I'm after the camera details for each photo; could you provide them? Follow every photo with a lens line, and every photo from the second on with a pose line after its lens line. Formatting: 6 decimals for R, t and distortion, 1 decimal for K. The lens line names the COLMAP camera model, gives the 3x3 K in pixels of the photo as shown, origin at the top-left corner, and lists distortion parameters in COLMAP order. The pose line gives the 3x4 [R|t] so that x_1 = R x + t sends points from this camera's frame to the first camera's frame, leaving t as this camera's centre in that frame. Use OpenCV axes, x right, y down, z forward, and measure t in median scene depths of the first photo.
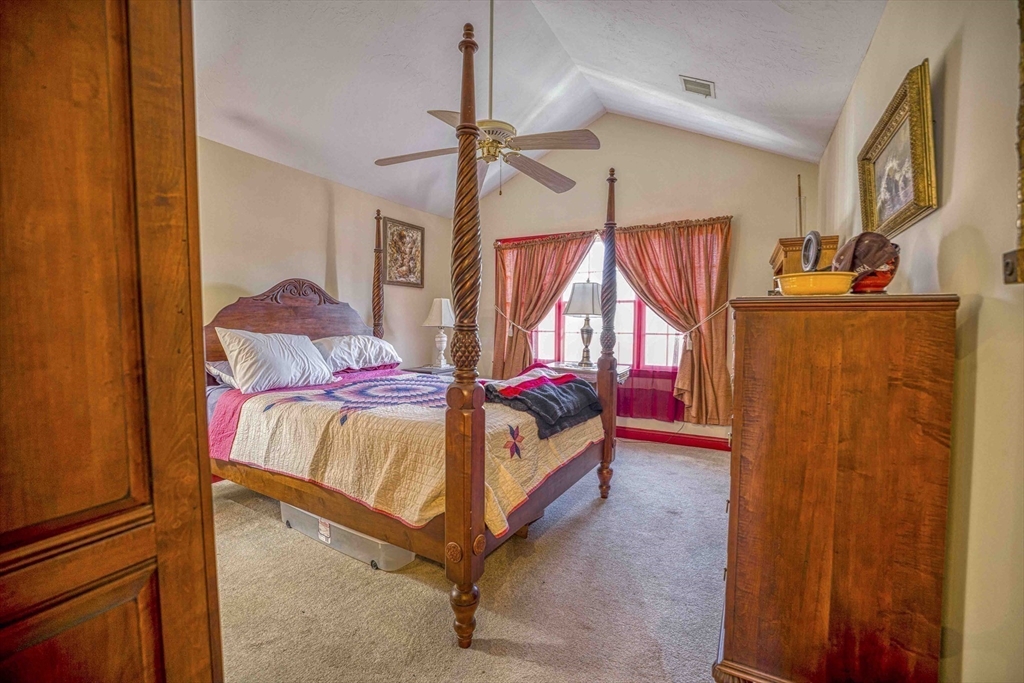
lens RADIAL K [[438.7, 0, 513.1], [0, 438.7, 346.2], [0, 0, 1]] dist [-0.027310, 0.001825]
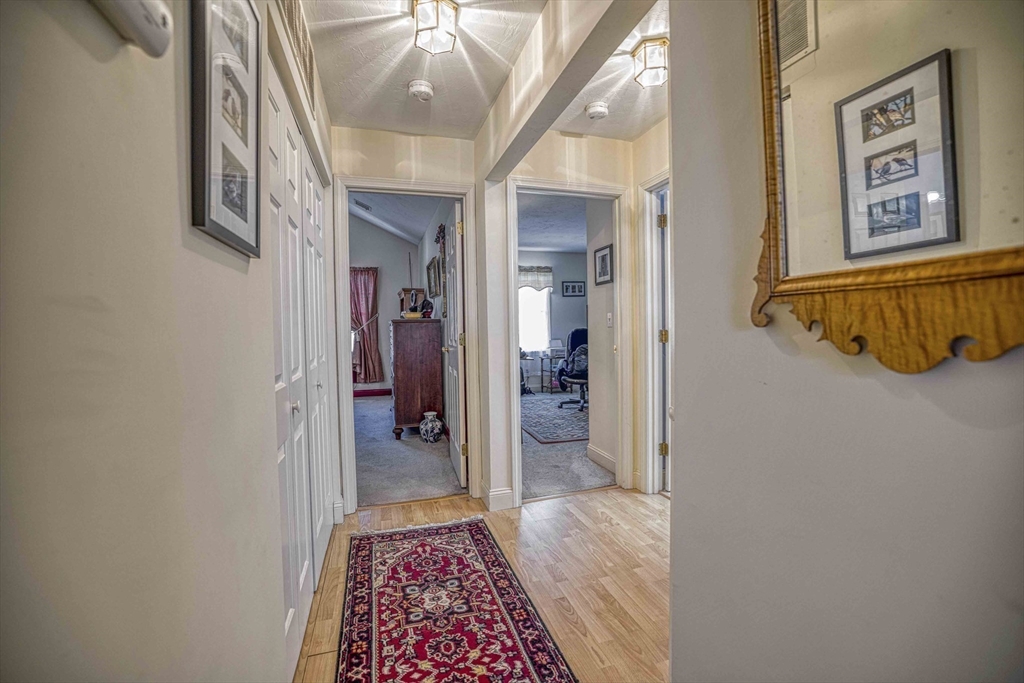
lens RADIAL K [[438.7, 0, 512.7], [0, 438.7, 331.6], [0, 0, 1]] dist [-0.027310, 0.001825]
pose [[0.697851, -0.024831, 0.715812, -0.589458], [0.049697, 0.998669, -0.013806, 0.035984], [-0.714517, 0.045208, 0.698156, -0.942077]]
